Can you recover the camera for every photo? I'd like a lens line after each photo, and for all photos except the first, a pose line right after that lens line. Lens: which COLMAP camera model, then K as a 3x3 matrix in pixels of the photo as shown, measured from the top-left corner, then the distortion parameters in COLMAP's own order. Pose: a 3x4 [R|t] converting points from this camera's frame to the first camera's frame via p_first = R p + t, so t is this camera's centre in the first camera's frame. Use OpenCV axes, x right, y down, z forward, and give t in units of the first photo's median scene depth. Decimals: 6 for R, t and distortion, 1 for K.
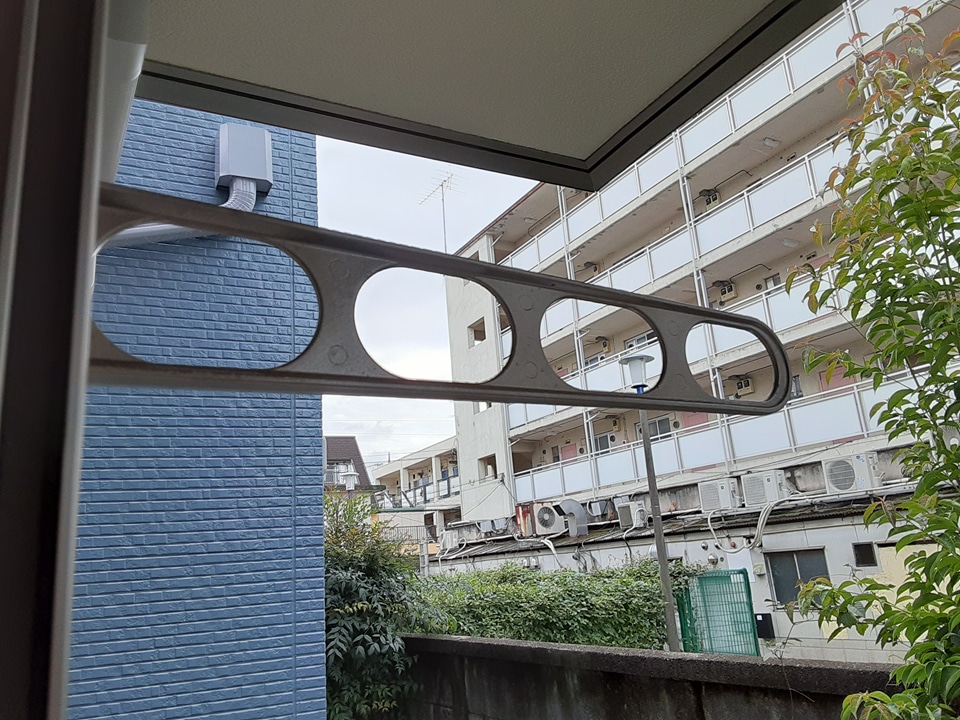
lens RADIAL K [[780.7, 0, 480.0], [0, 780.7, 360.0], [0, 0, 1]] dist [0.089123, -0.142137]
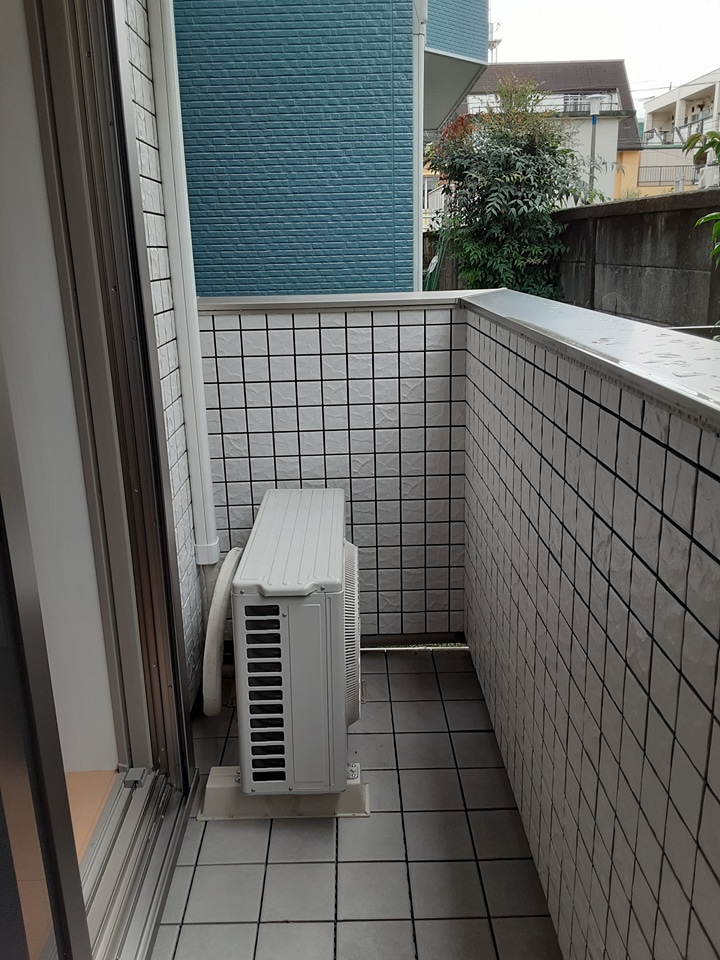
lens RADIAL K [[780.7, 0, 355.0], [0, 780.7, 473.2], [0, 0, 1]] dist [0.089123, -0.142137]
pose [[0.889181, 0.171384, -0.424245, 0.219244], [0.083301, 0.851070, 0.518403, 0.049318], [0.449908, -0.496294, 0.742479, -0.240589]]
